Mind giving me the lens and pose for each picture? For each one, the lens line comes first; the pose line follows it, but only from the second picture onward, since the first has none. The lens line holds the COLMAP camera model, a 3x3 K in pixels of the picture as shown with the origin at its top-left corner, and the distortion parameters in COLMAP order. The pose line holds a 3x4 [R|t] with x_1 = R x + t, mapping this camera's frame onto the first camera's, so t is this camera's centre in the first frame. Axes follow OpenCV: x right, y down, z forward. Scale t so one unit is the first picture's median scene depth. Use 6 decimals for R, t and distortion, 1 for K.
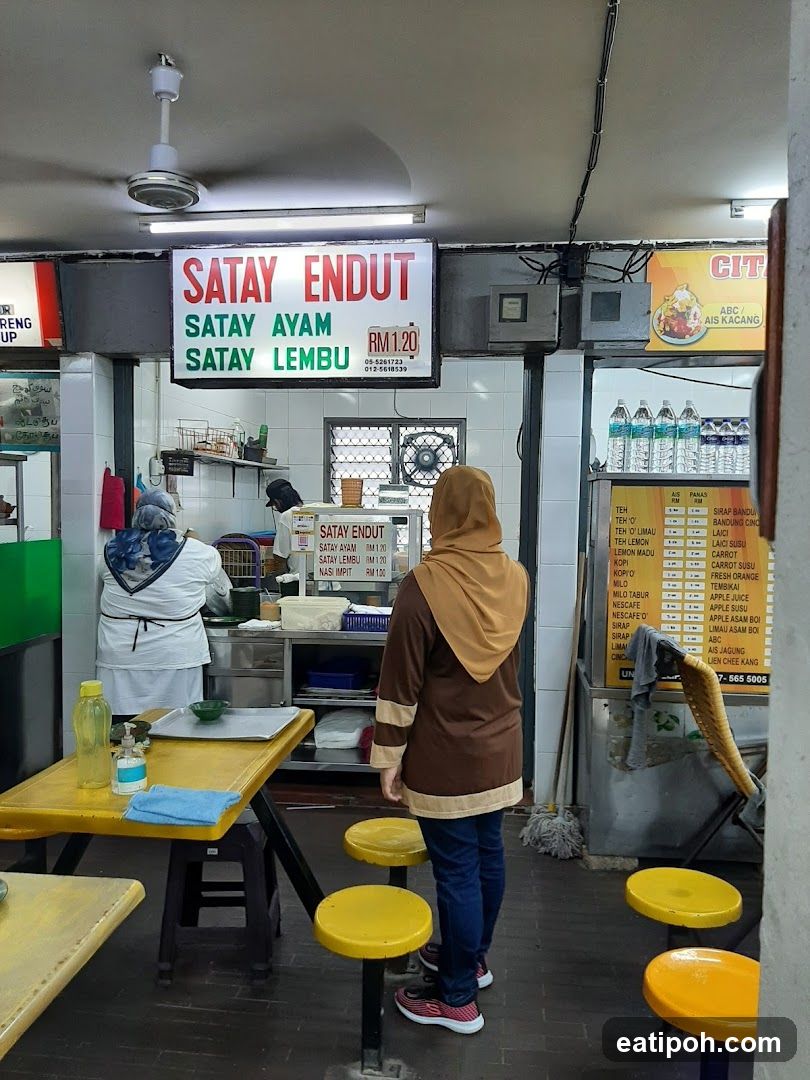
lens RADIAL K [[824.5, 0, 399.0], [0, 824.5, 552.8], [0, 0, 1]] dist [0.080126, -0.181299]
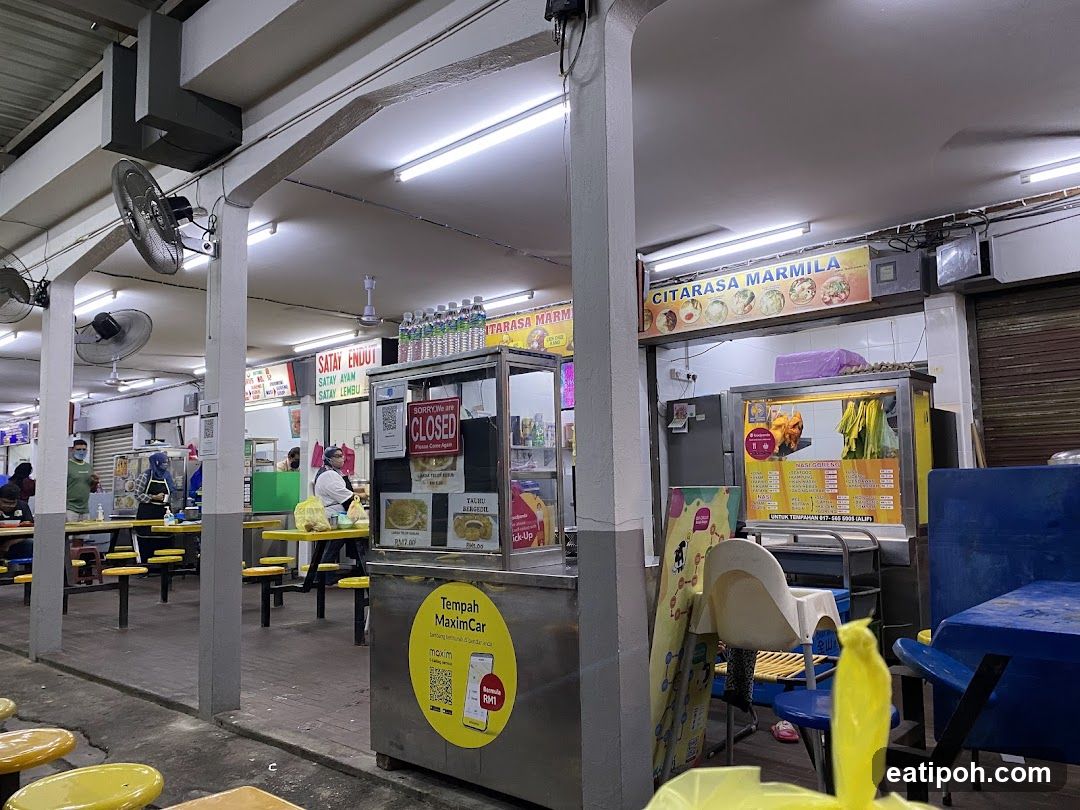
lens RADIAL K [[824.5, 0, 540.6], [0, 824.5, 418.4], [0, 0, 1]] dist [0.080126, -0.181299]
pose [[0.813770, -0.076894, -0.576078, 1.721936], [-0.012991, 0.988555, -0.150302, 0.199287], [0.581042, 0.129795, 0.803457, -0.600912]]
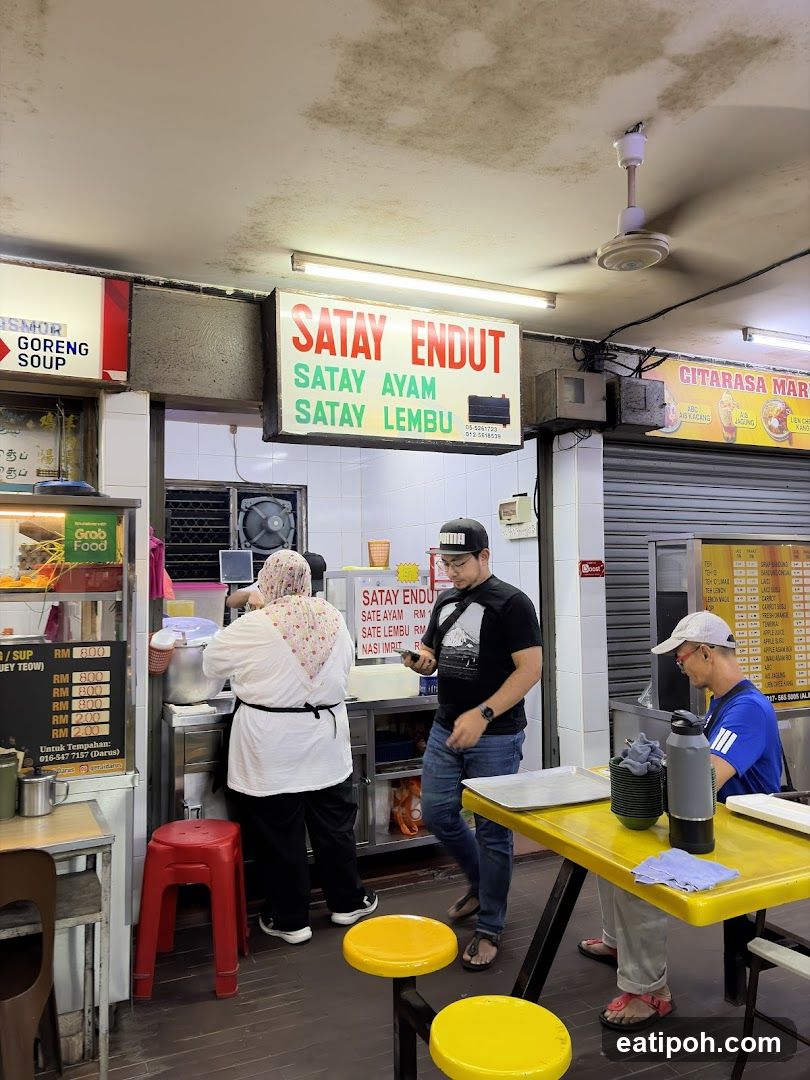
lens RADIAL K [[824.5, 0, 399.0], [0, 824.5, 552.8], [0, 0, 1]] dist [0.080126, -0.181299]
pose [[0.851727, -0.003617, 0.523973, -0.645431], [0.057978, 0.994486, -0.087381, 0.009241], [-0.520768, 0.104803, 0.847241, 0.186961]]
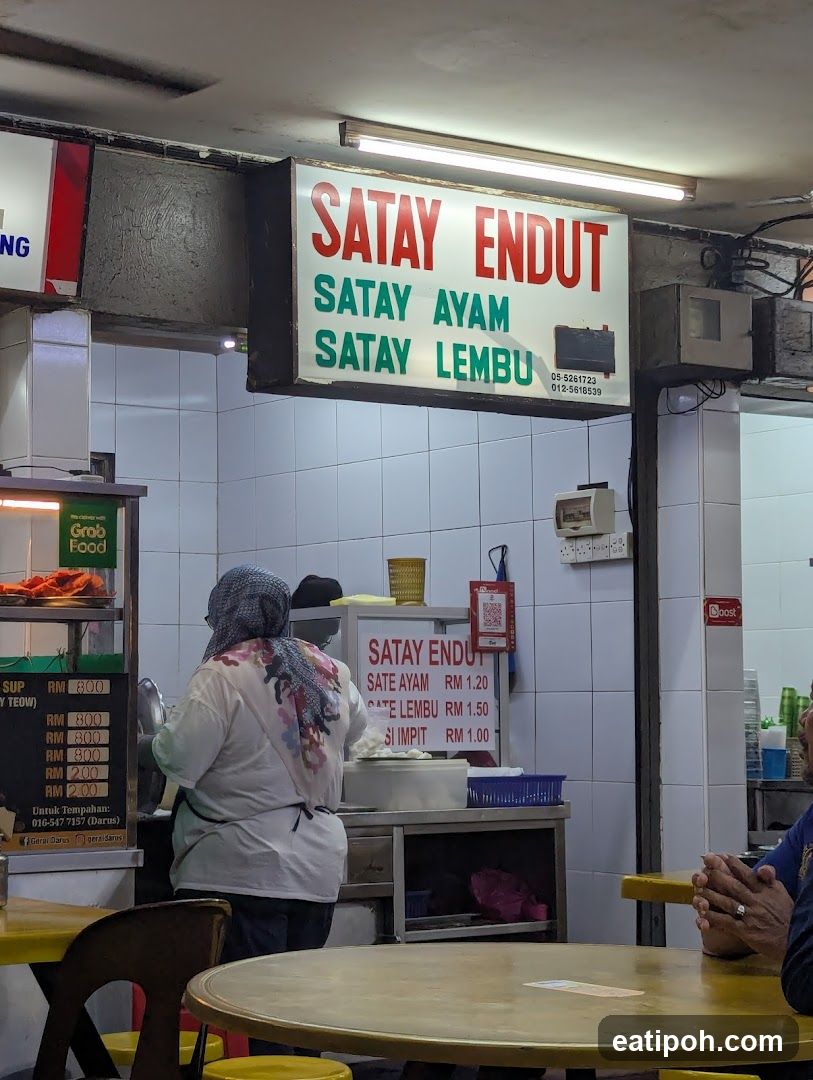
lens RADIAL K [[2402.0, 0, 423.0], [0, 2402.0, 590.9], [0, 0, 1]] dist [-0.390036, 7.717744]
pose [[0.735999, 0.021521, 0.676640, -1.359386], [0.060551, 0.993396, -0.097458, 0.109123], [-0.674269, 0.112700, 0.729836, -0.270664]]
